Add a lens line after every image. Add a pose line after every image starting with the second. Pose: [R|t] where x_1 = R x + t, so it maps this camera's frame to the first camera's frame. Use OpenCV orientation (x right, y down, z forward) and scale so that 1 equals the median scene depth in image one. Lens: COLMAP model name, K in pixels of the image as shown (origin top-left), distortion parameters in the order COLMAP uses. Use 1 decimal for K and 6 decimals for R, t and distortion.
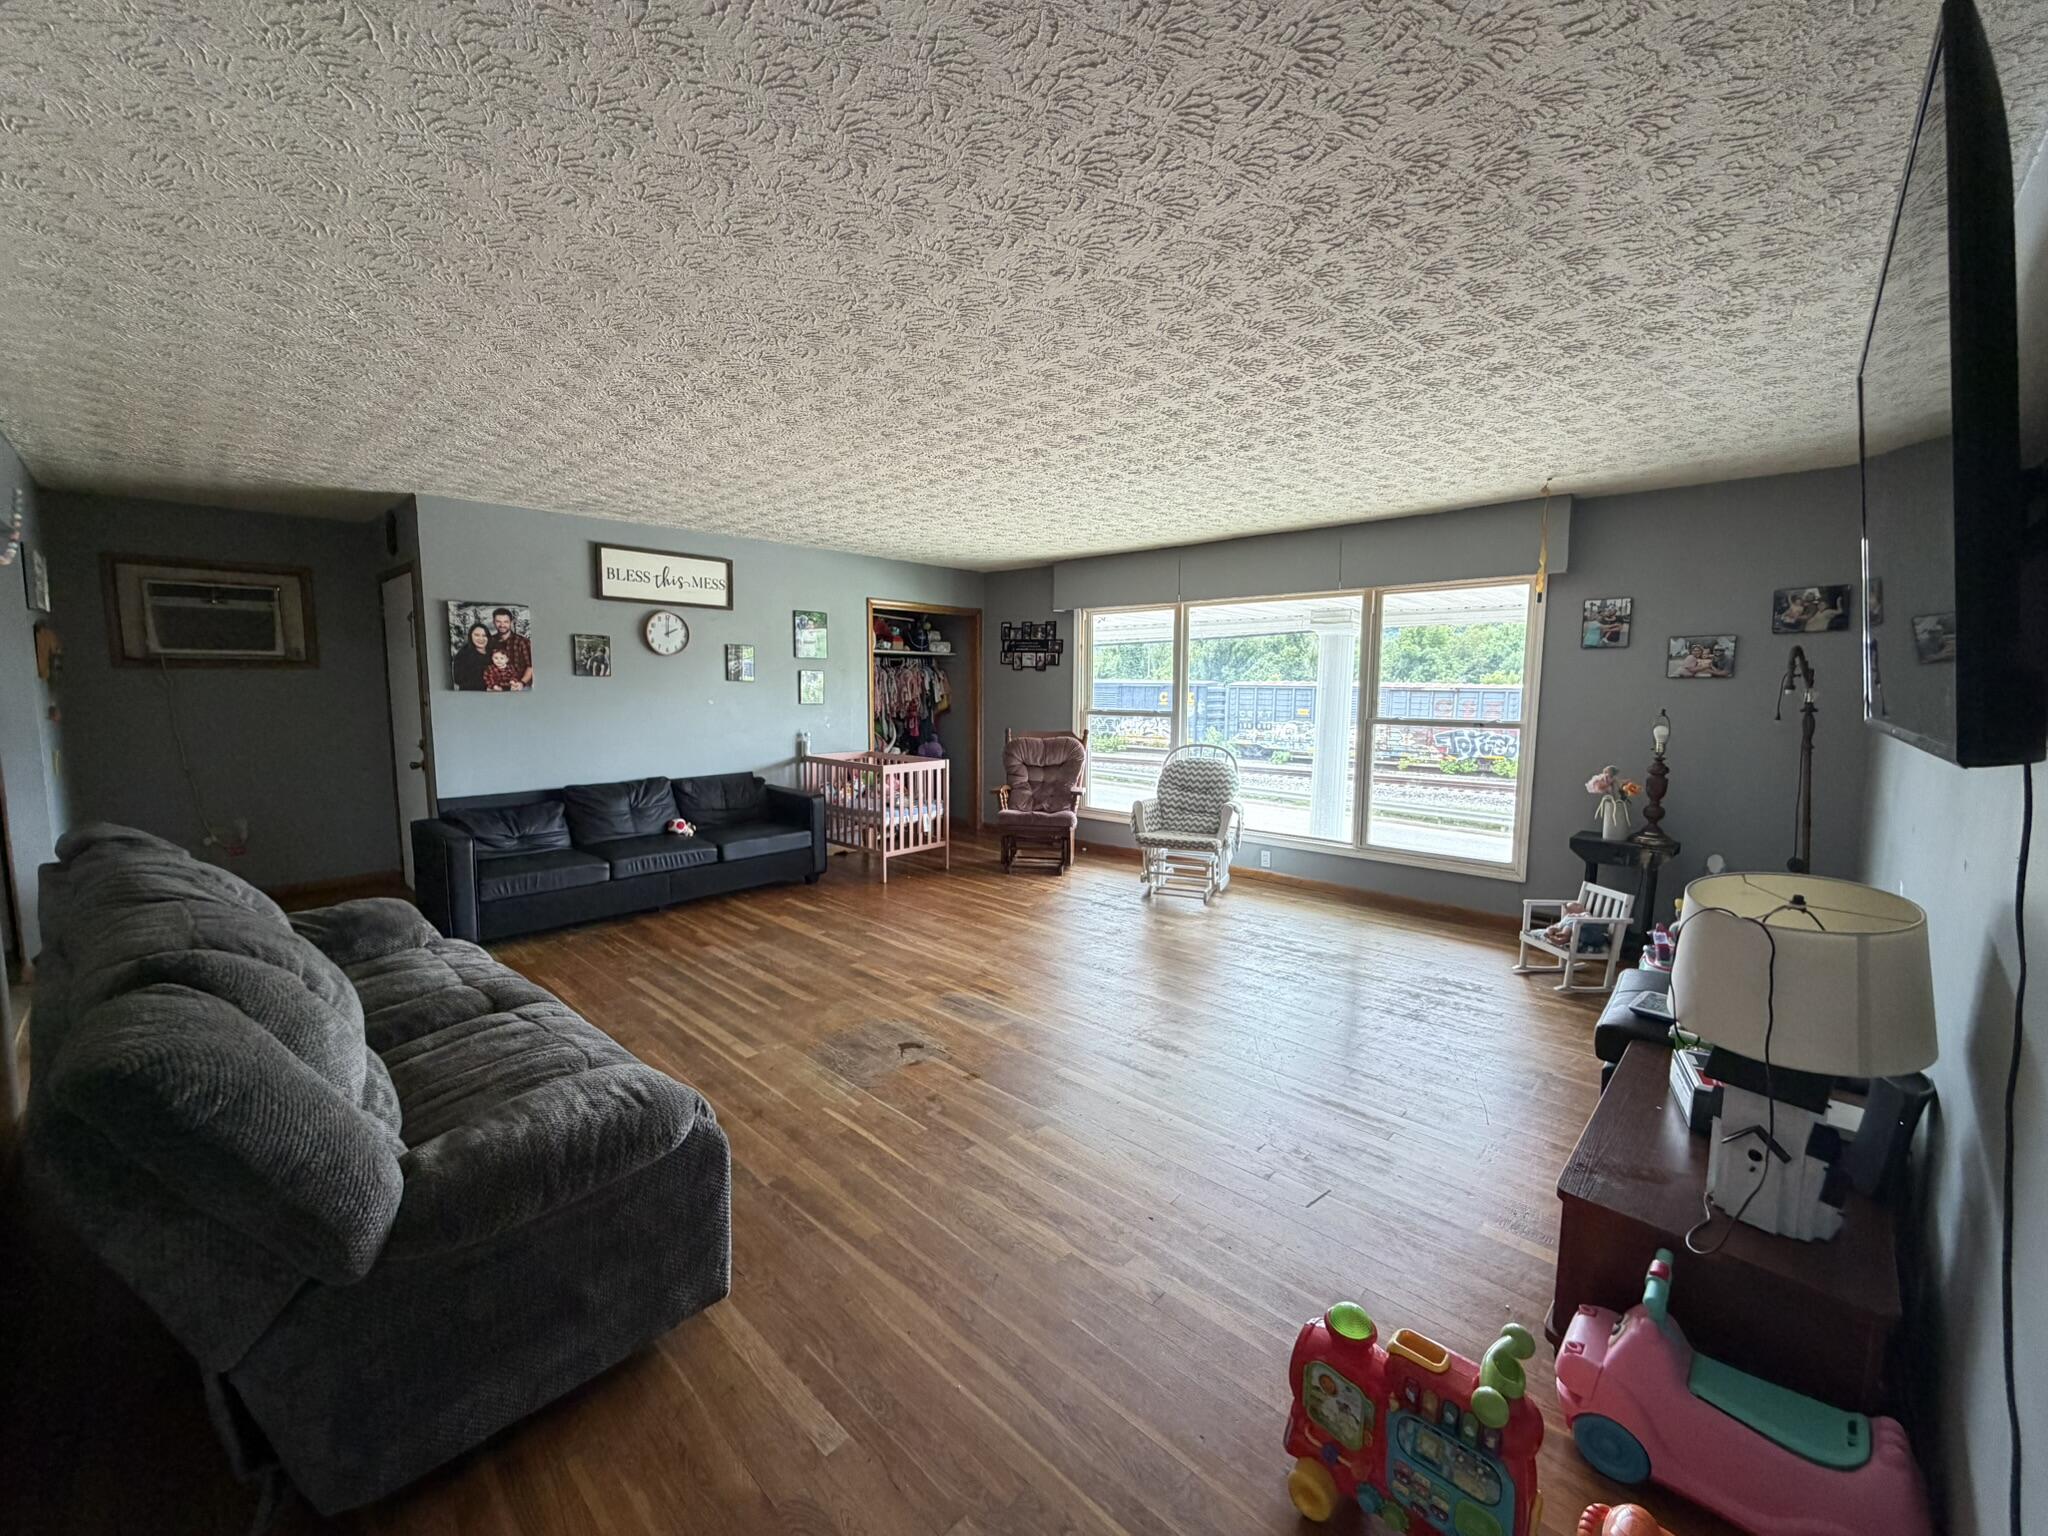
lens RADIAL K [[813.1, 0, 1011.8], [0, 813.1, 763.5], [0, 0, 1]] dist [-0.001876, 0.000625]
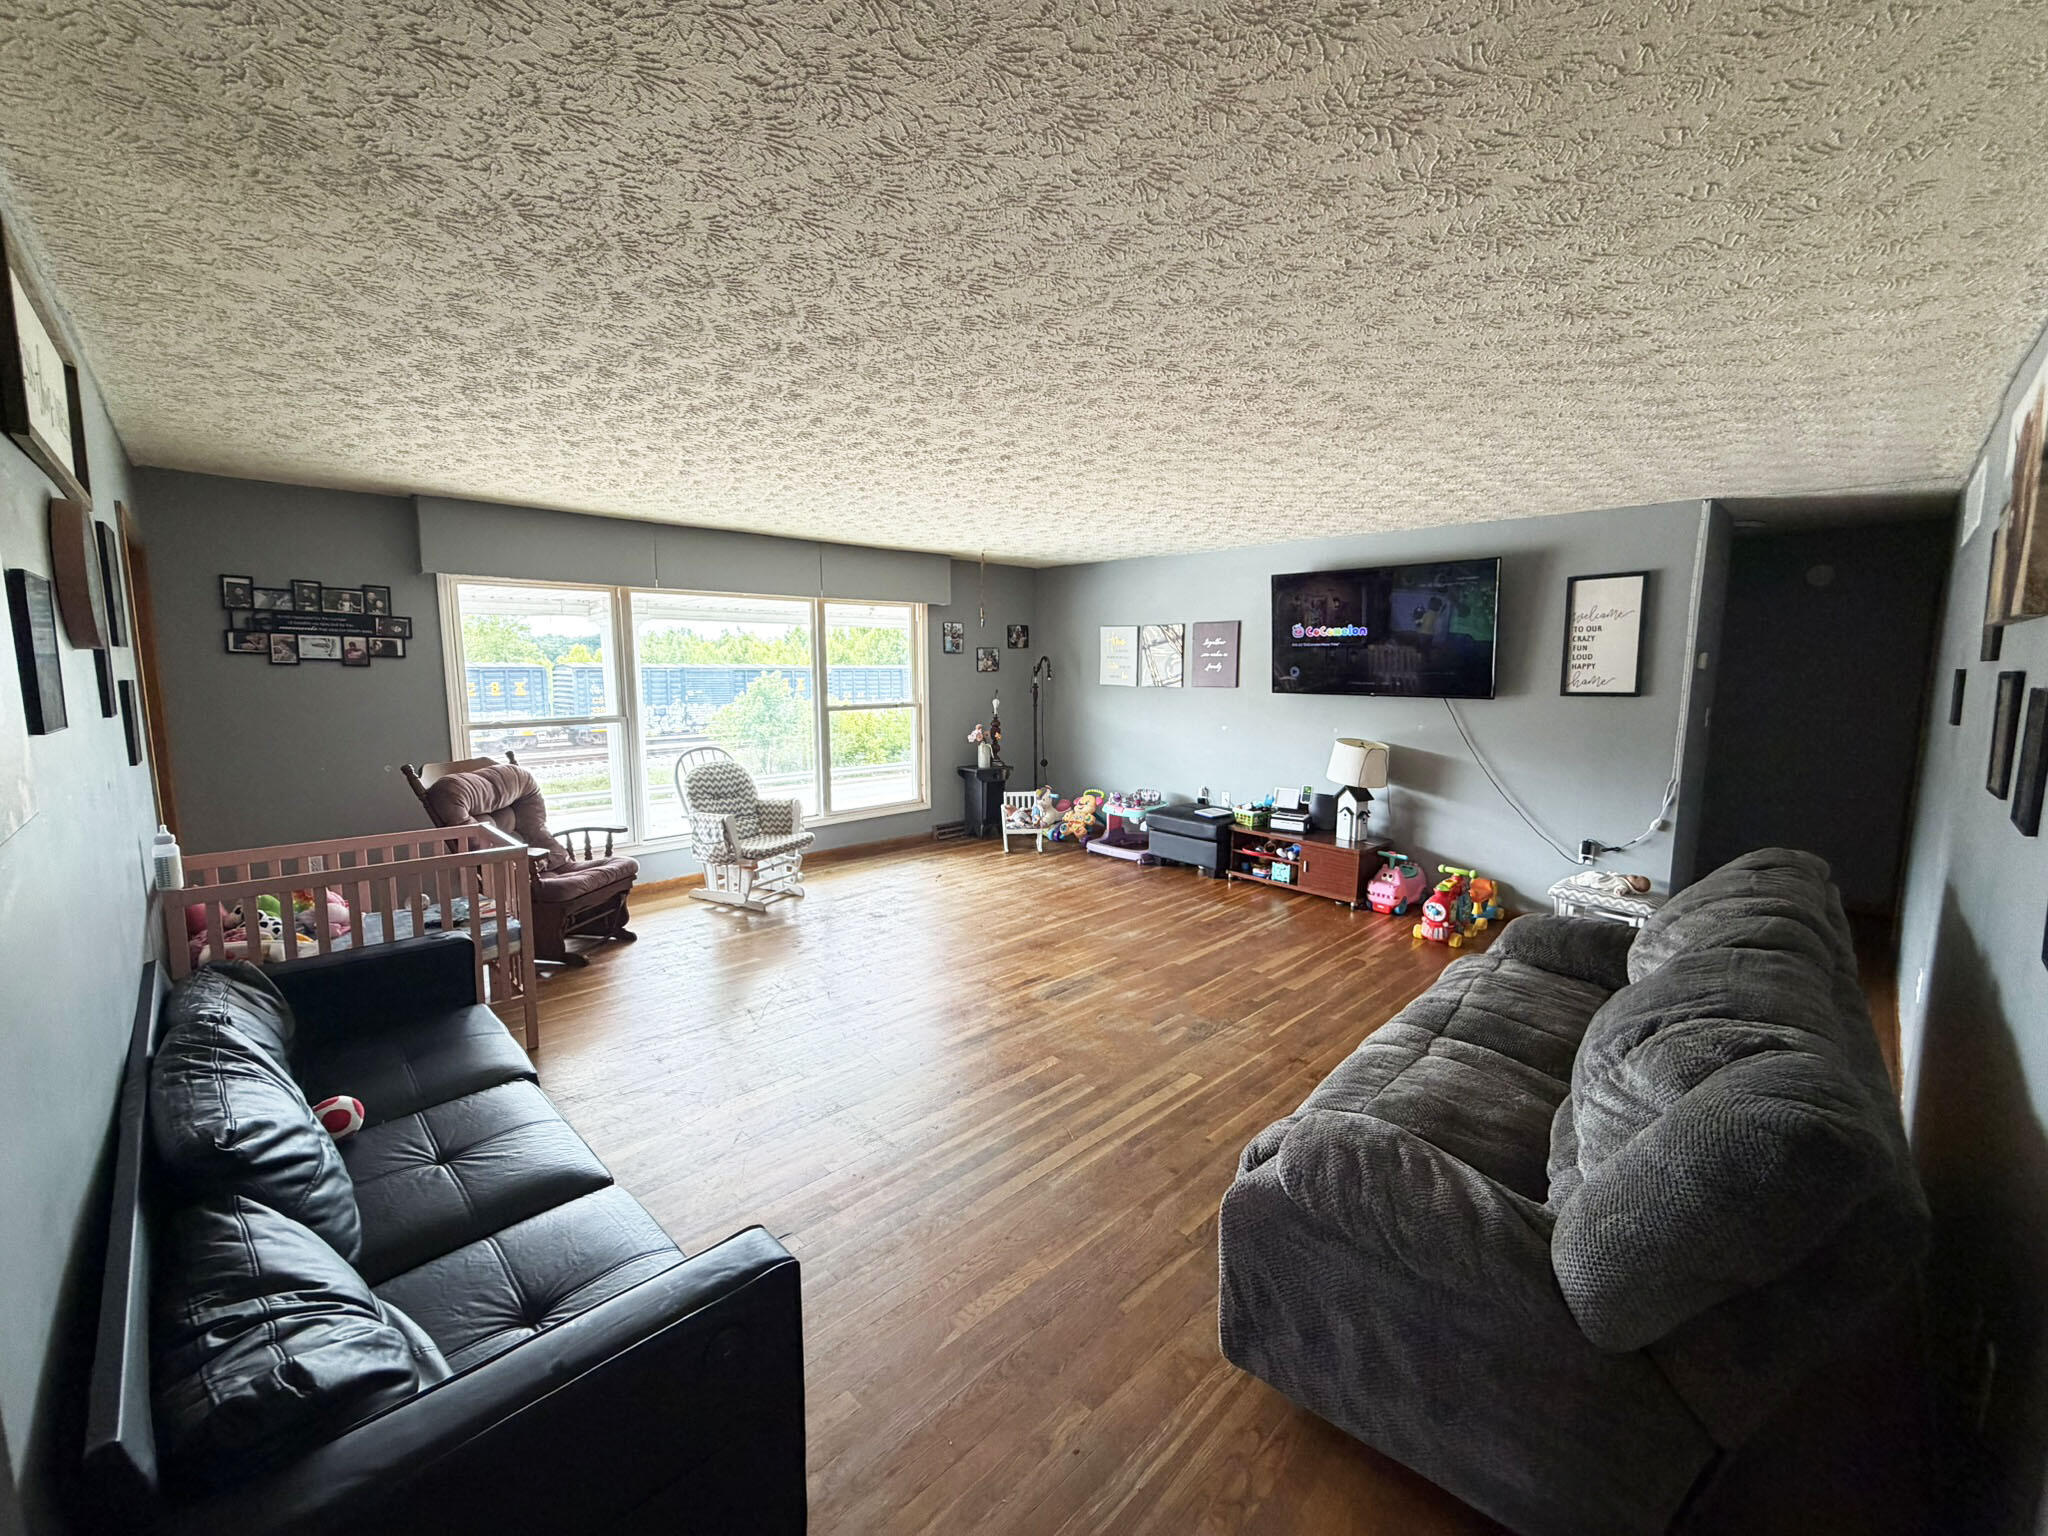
lens RADIAL K [[813.1, 0, 1020.9], [0, 813.1, 761.7], [0, 0, 1]] dist [-0.001876, 0.000625]
pose [[0.037007, -0.126542, 0.991271, -0.762224], [0.100528, 0.987390, 0.122293, -0.096039], [-0.994246, 0.095125, 0.049261, 0.684704]]
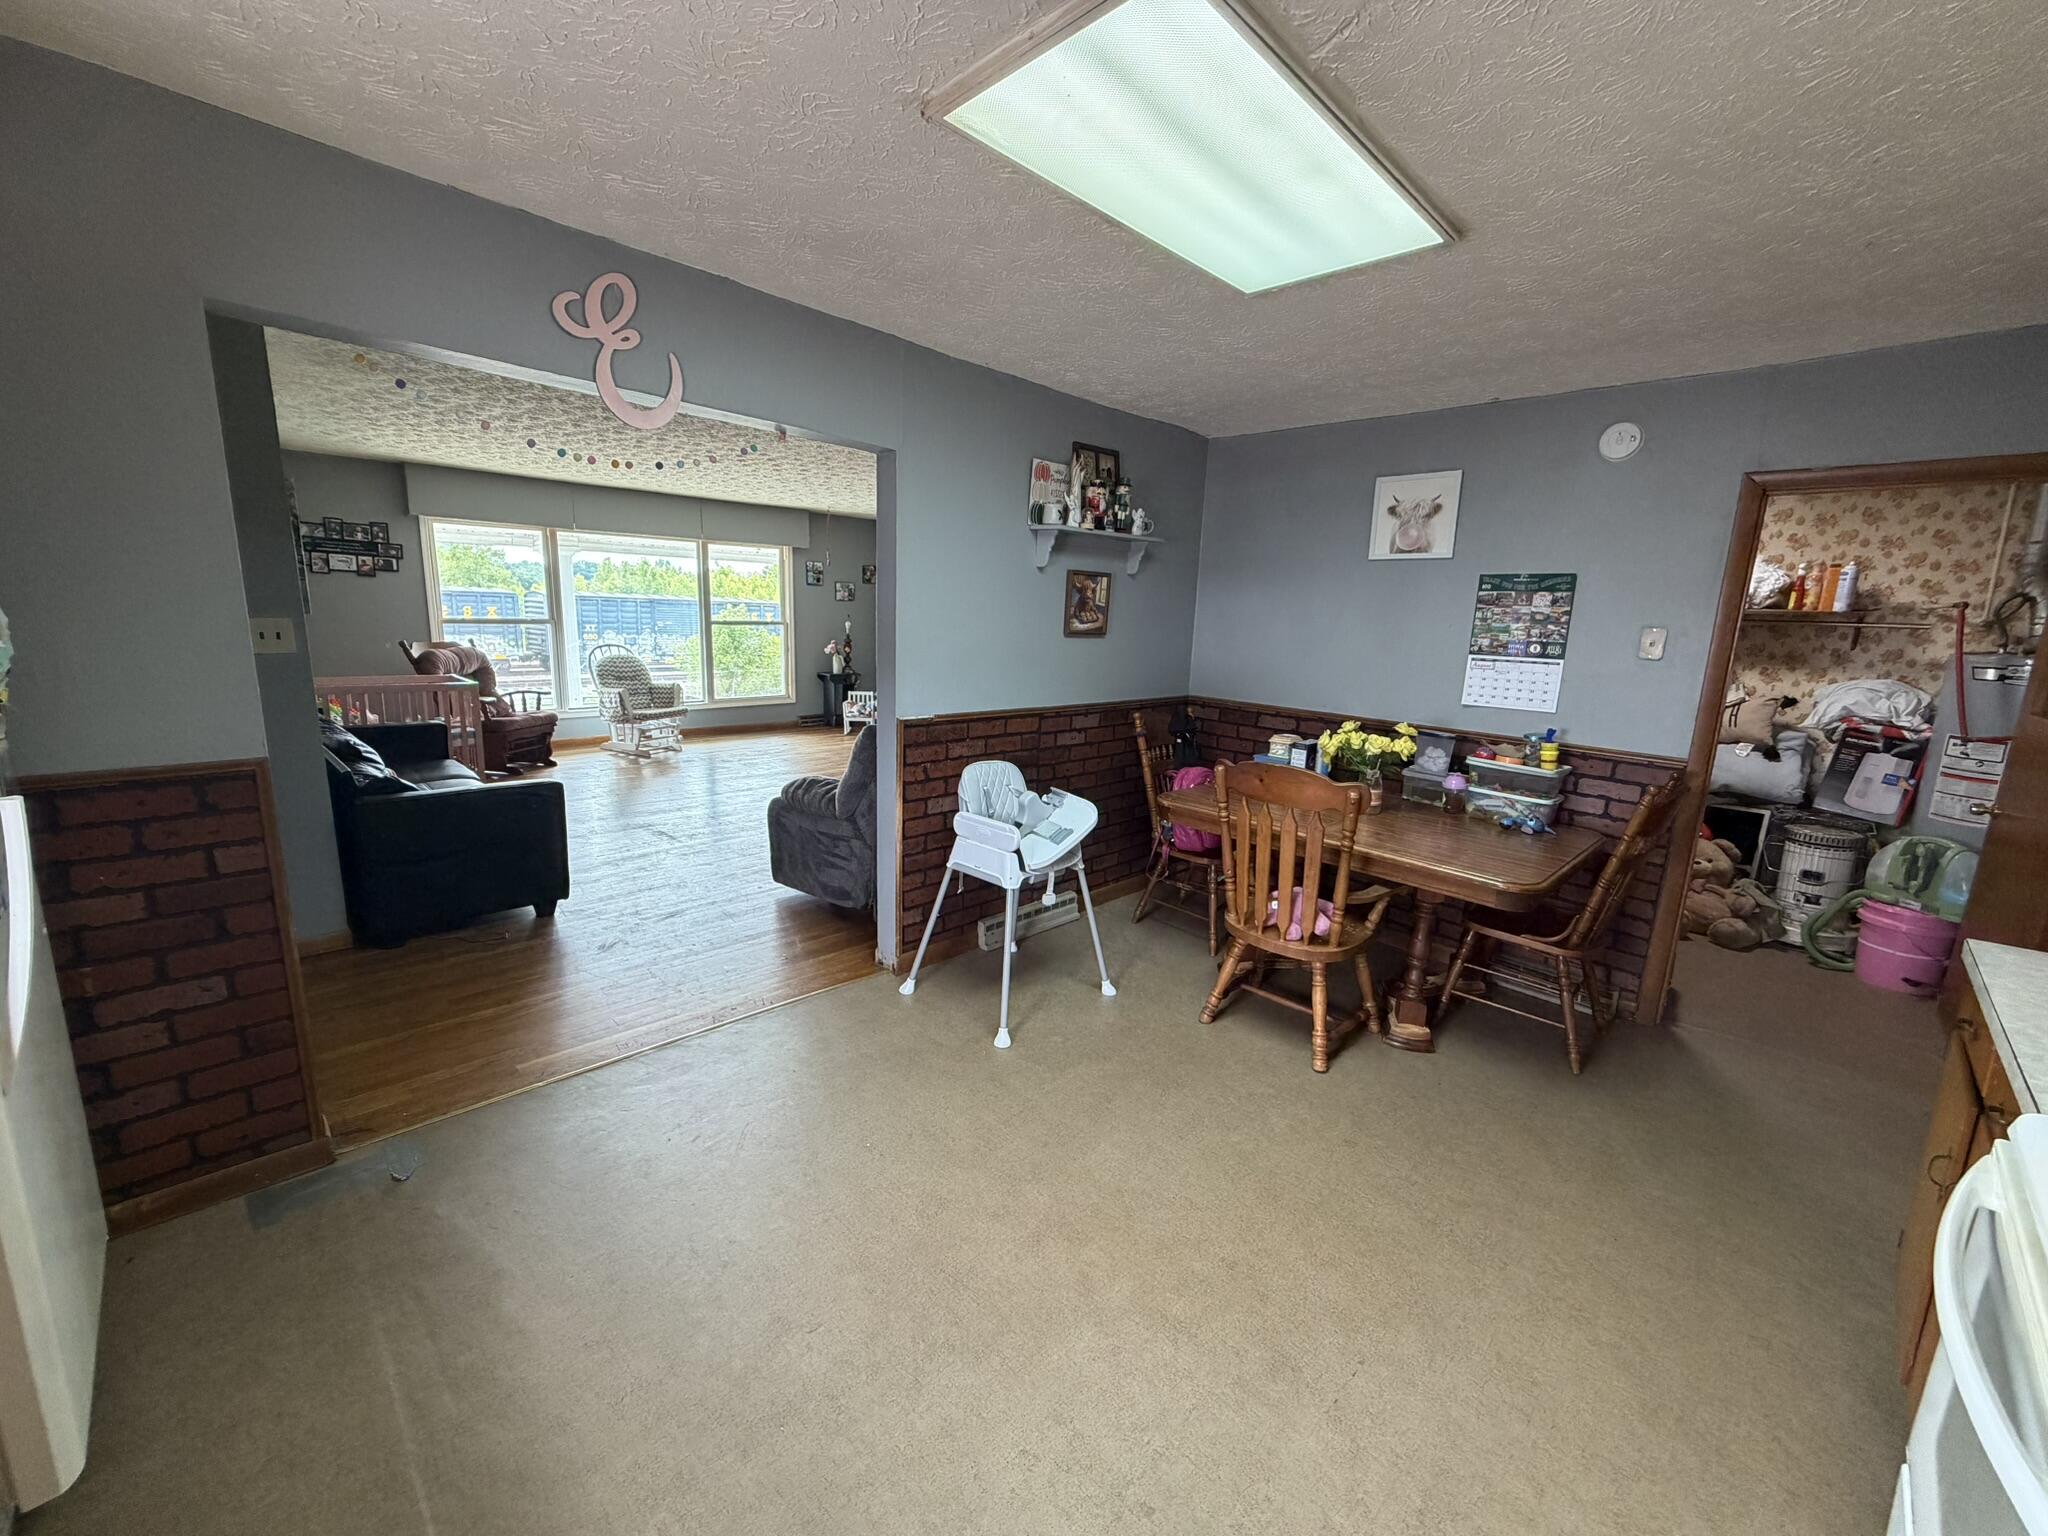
lens RADIAL K [[813.1, 0, 1022.0], [0, 813.1, 762.9], [0, 0, 1]] dist [-0.001876, 0.000625]
pose [[0.020797, -0.191947, 0.981185, -1.224580], [0.067198, 0.979446, 0.190183, -0.046516], [-0.997523, 0.061978, 0.033268, 0.352270]]
